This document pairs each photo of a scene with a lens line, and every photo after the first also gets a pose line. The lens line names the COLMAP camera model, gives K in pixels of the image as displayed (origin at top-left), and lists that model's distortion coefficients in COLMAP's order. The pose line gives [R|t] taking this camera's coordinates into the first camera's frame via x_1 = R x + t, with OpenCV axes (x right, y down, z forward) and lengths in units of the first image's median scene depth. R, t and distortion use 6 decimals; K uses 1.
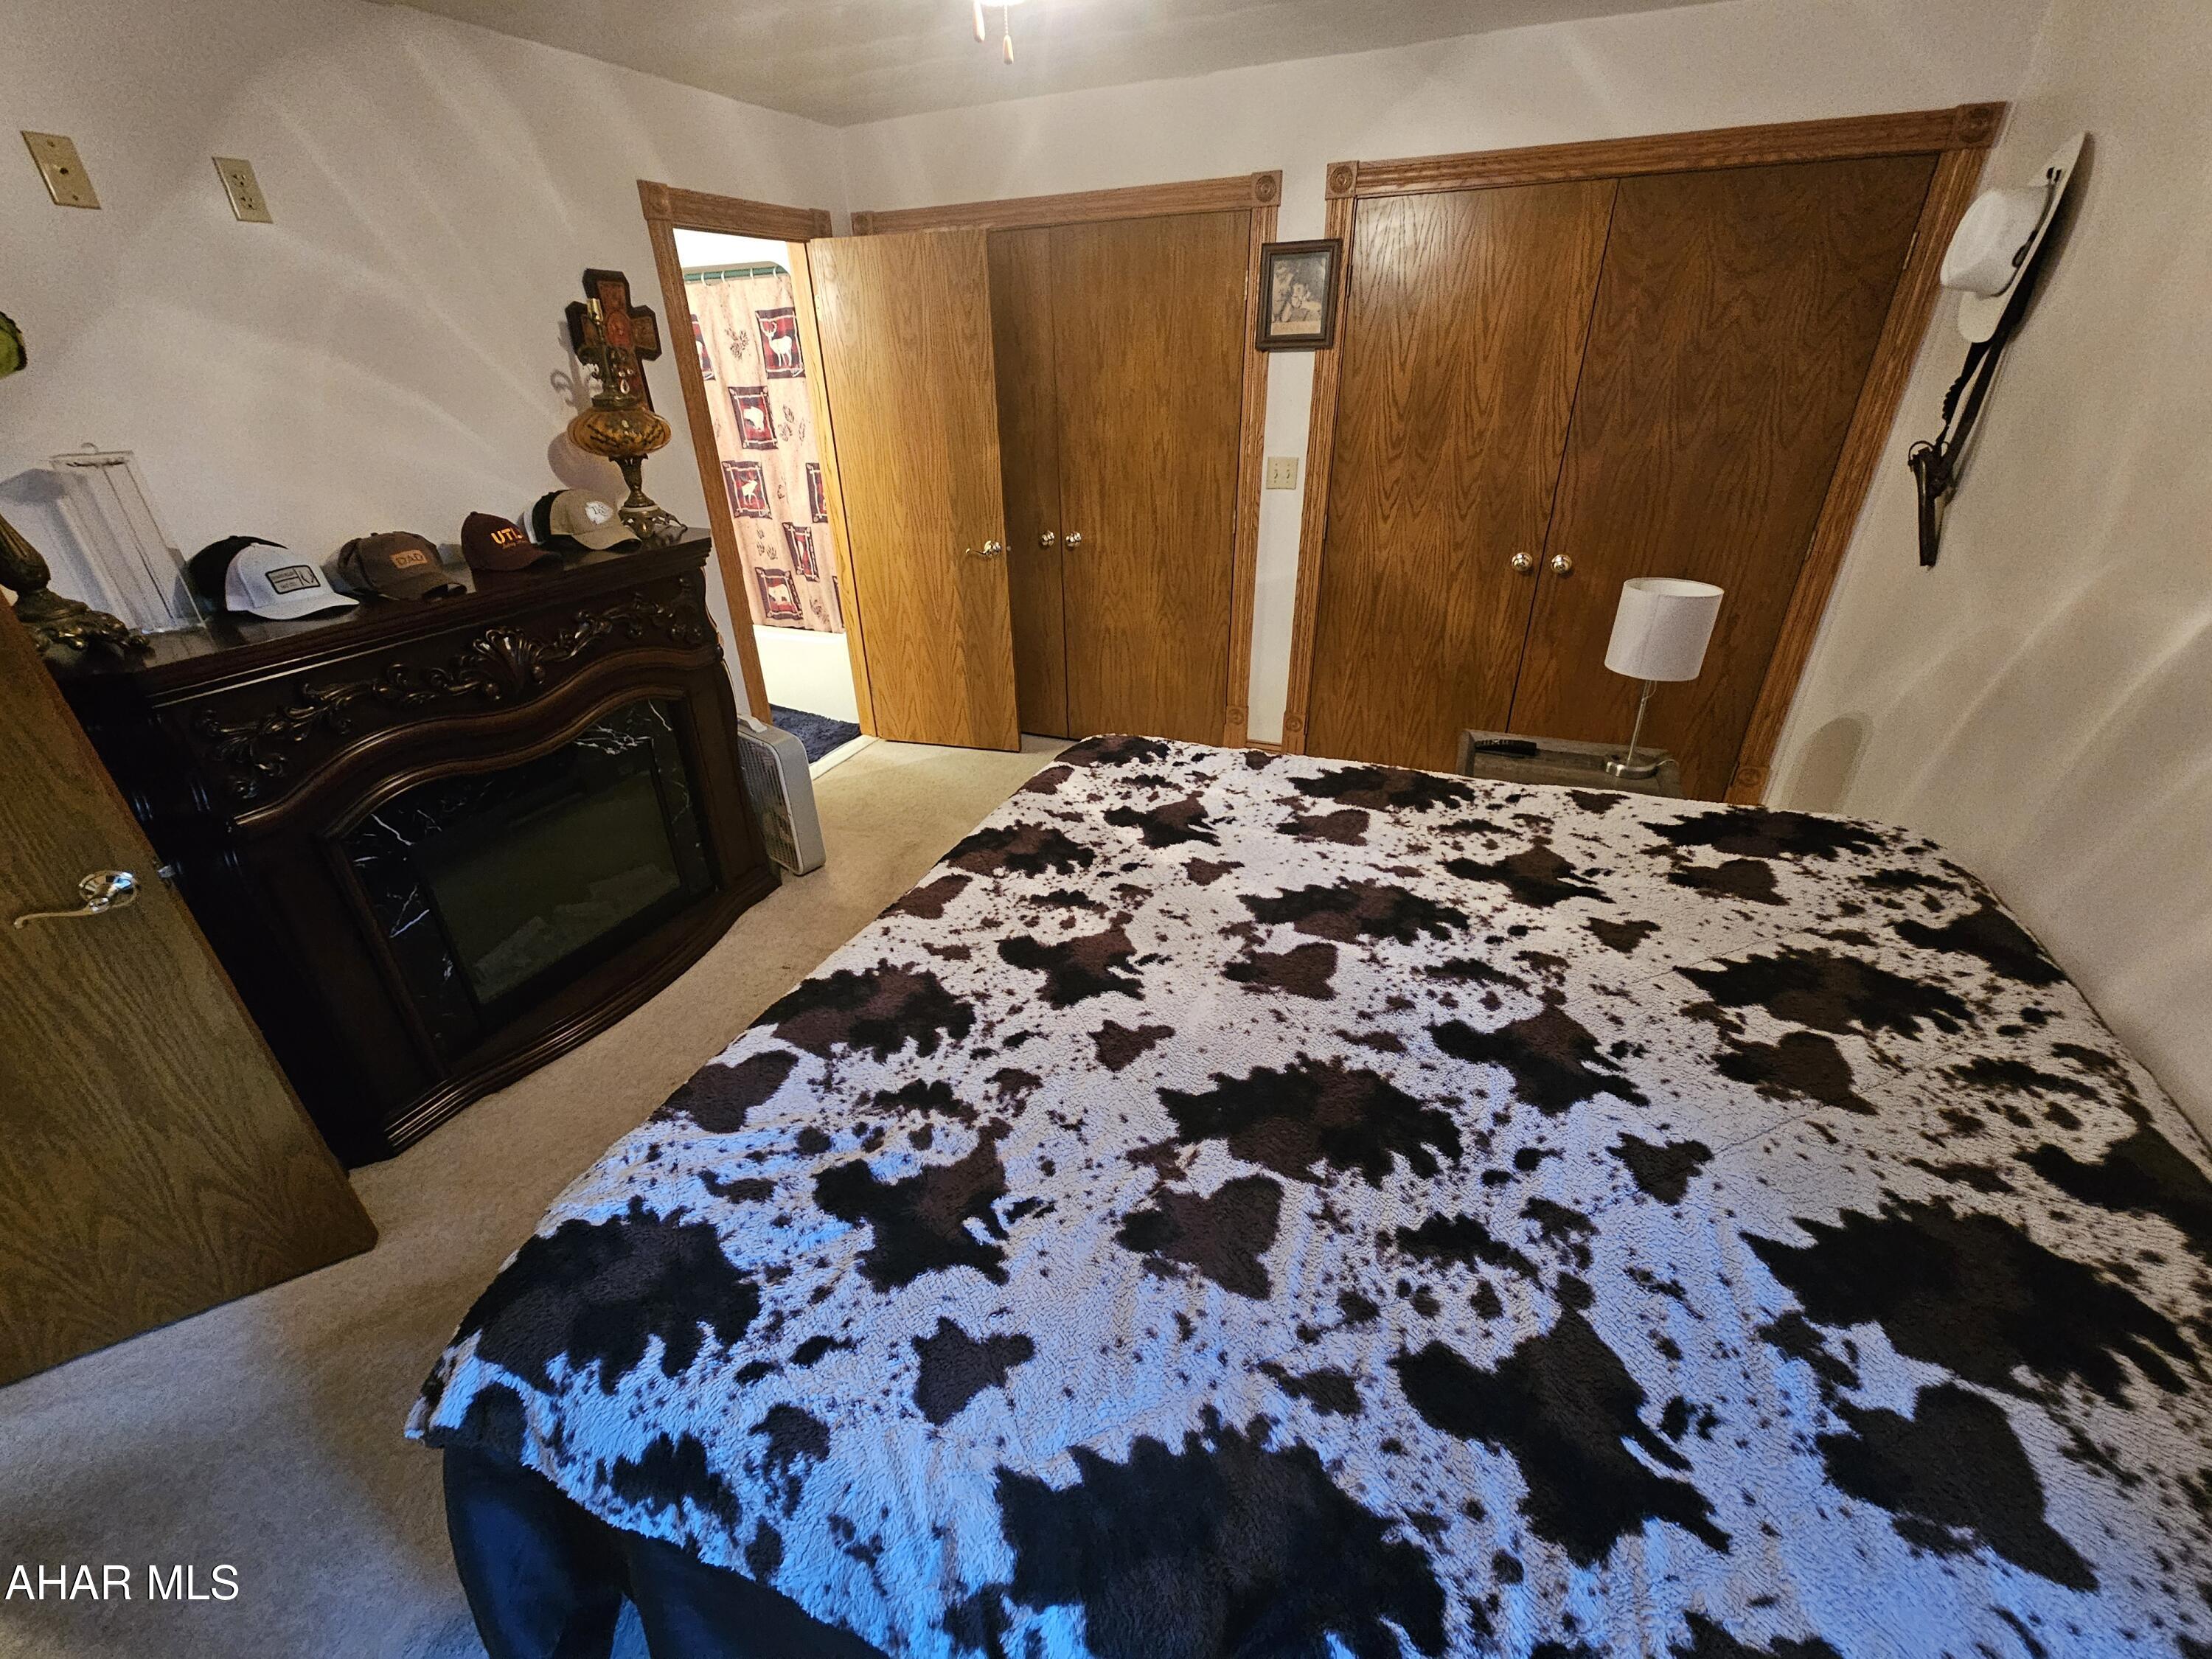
lens RADIAL K [[906.0, 0, 1092.7], [0, 906.0, 836.7], [0, 0, 1]] dist [-0.000476, -0.000788]
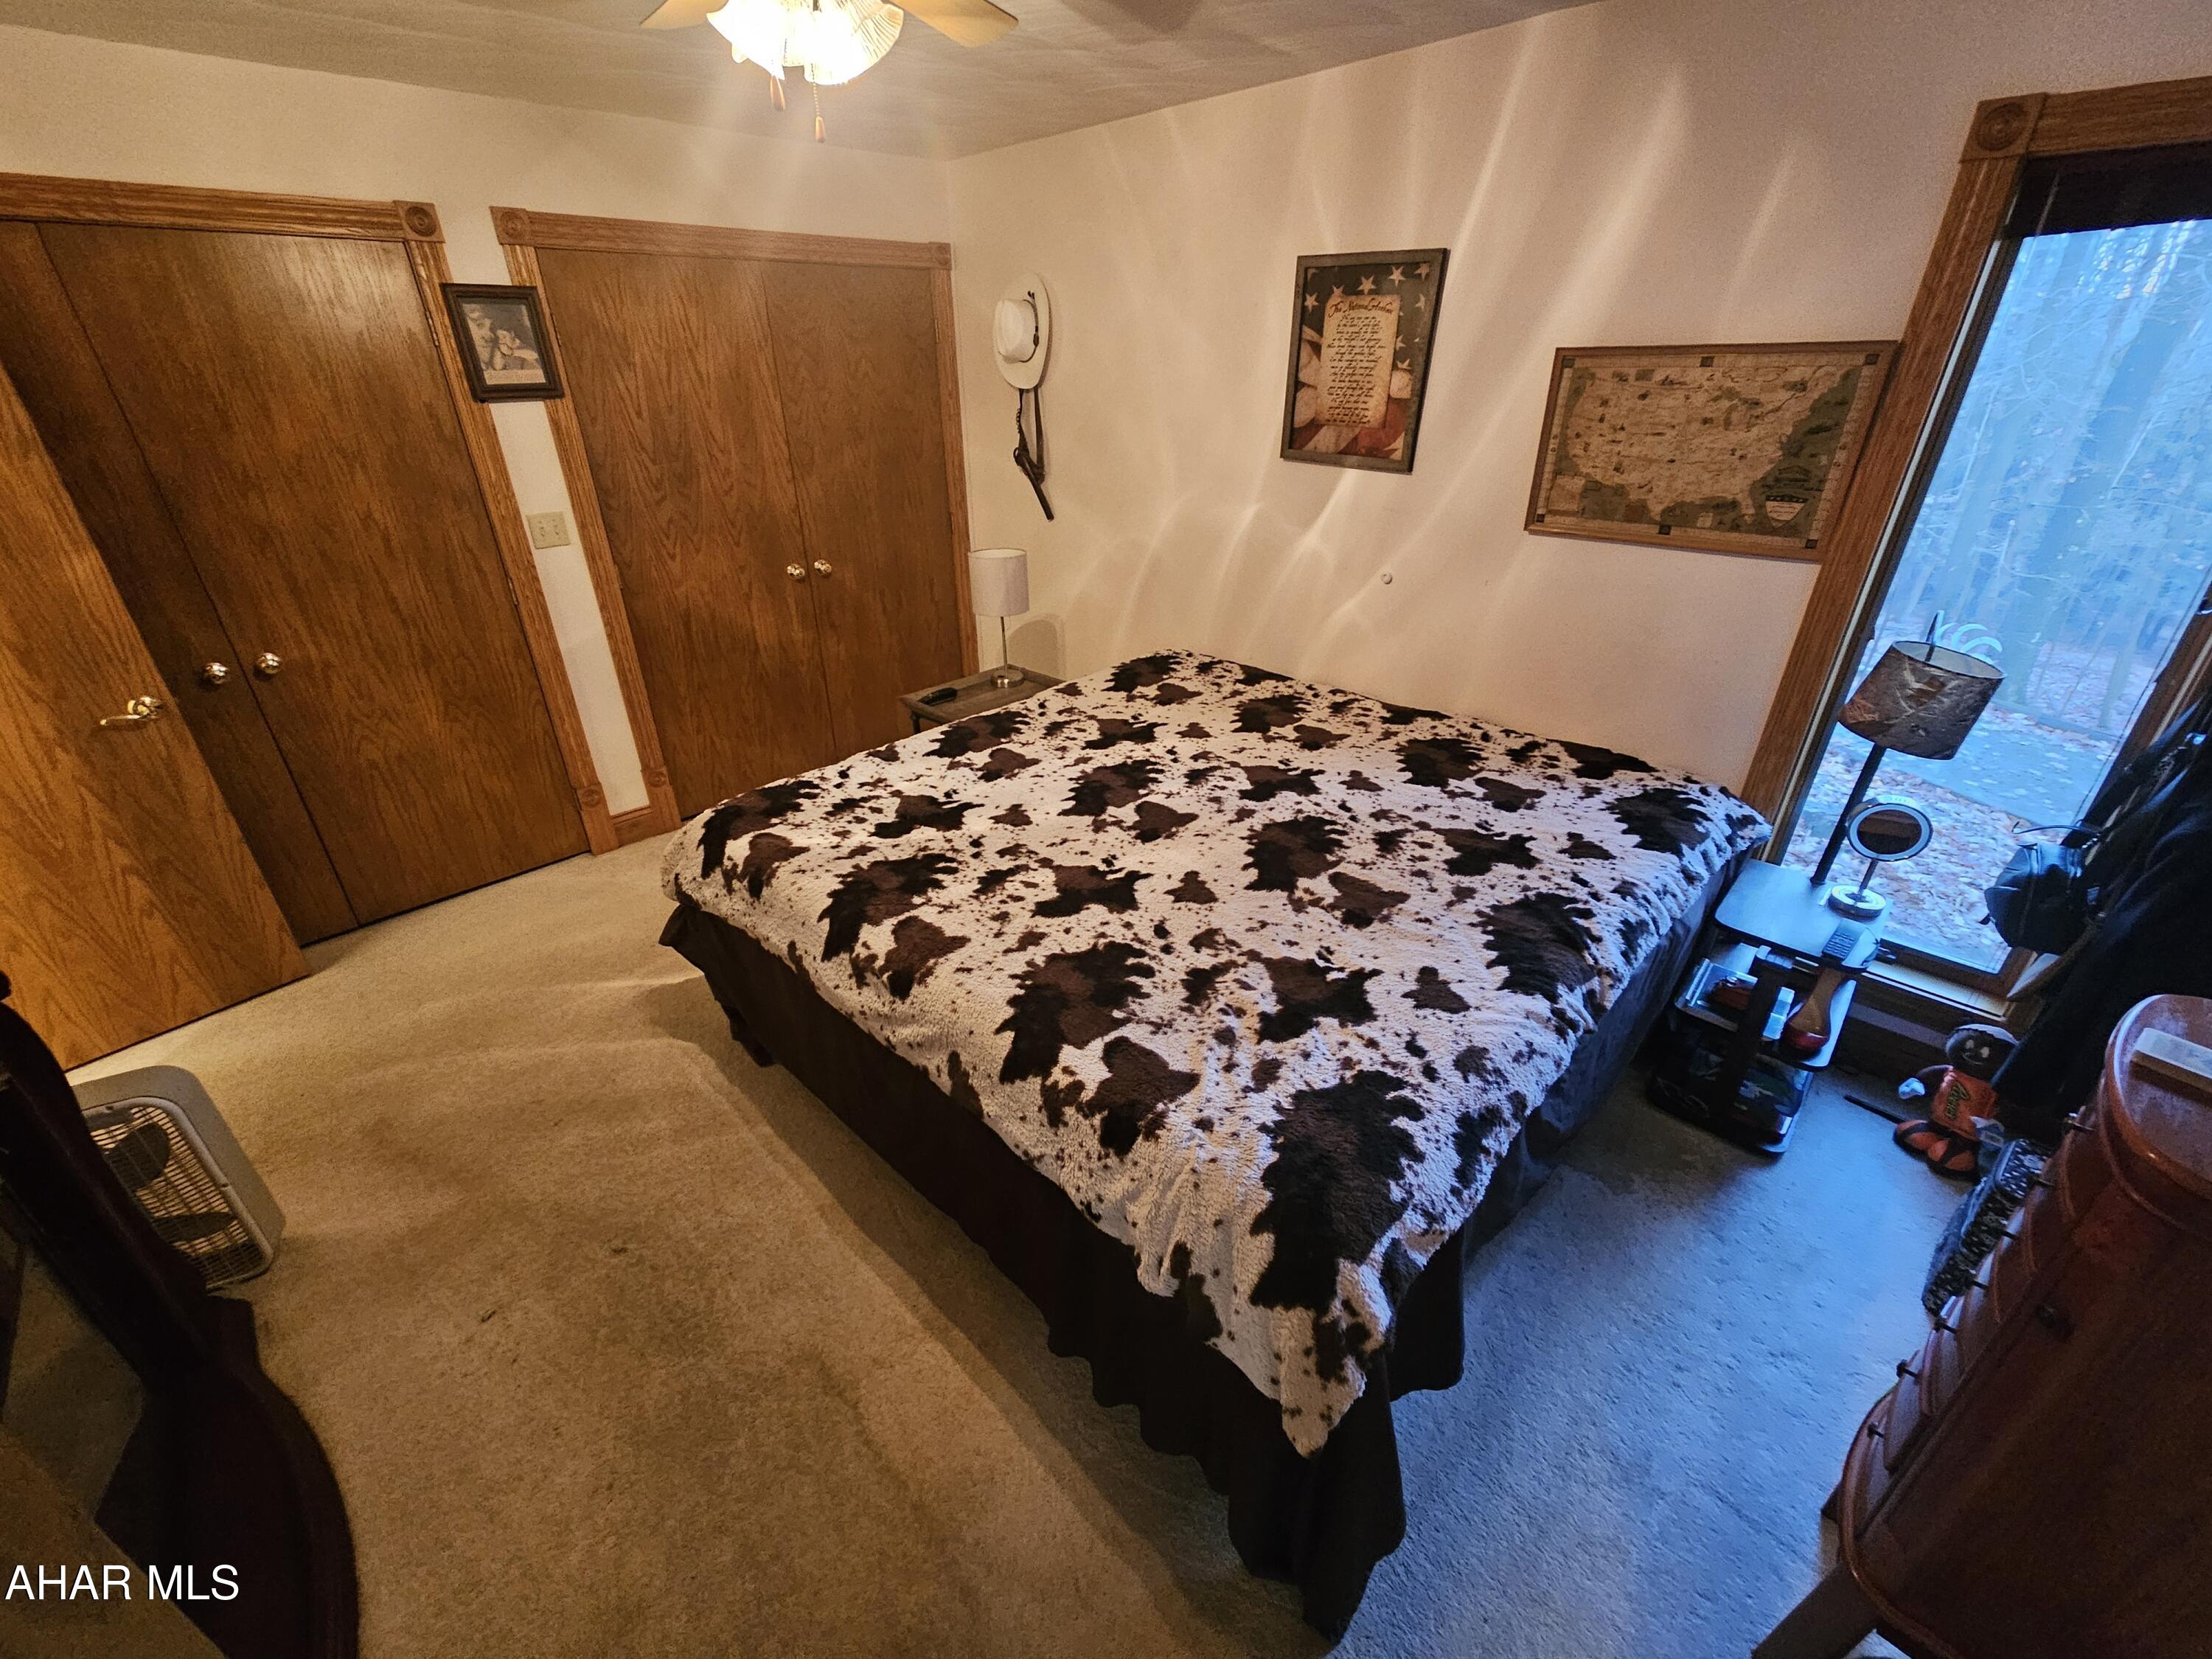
lens RADIAL K [[906.0, 0, 1086.1], [0, 906.0, 841.4], [0, 0, 1]] dist [-0.000476, -0.000788]
pose [[0.381059, -0.415899, 0.825726, -0.889906], [0.444466, 0.865542, 0.230839, -0.179389], [-0.810706, 0.279044, 0.514675, 0.313222]]
